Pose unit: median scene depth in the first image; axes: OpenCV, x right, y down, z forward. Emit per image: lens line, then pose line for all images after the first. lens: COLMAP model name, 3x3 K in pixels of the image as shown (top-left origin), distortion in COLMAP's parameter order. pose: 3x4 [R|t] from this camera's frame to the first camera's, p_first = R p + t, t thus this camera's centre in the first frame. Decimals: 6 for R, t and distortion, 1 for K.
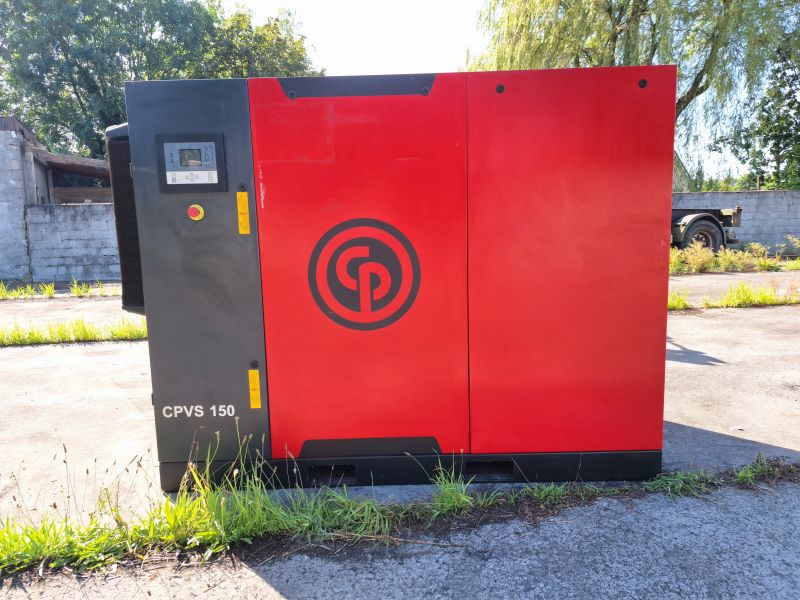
lens RADIAL K [[561.6, 0, 394.5], [0, 561.6, 301.8], [0, 0, 1]] dist [0.018624, -0.017144]
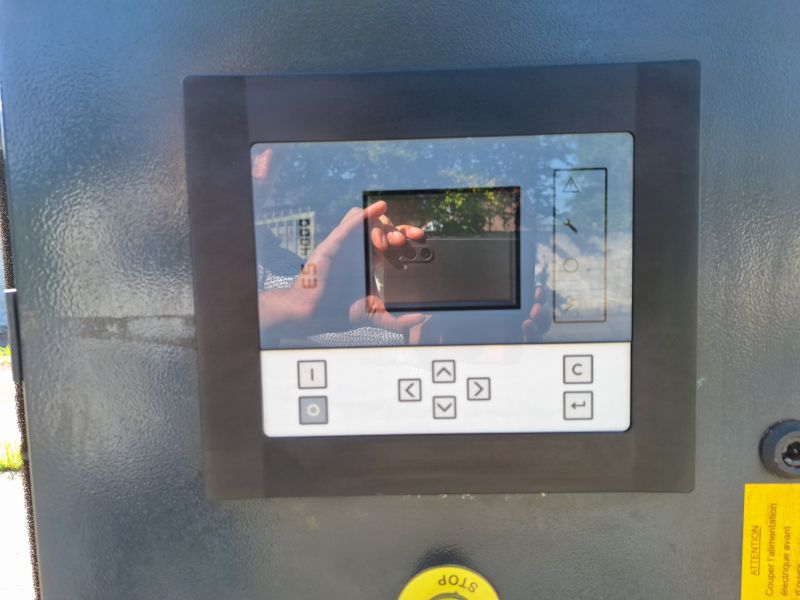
lens RADIAL K [[561.6, 0, 399.4], [0, 561.6, 301.4], [0, 0, 1]] dist [0.018624, -0.017144]
pose [[0.999804, 0.000772, -0.019766, -0.359298], [-0.002211, 0.997337, -0.072893, -0.227148], [0.019657, 0.072922, 0.997144, 0.841206]]
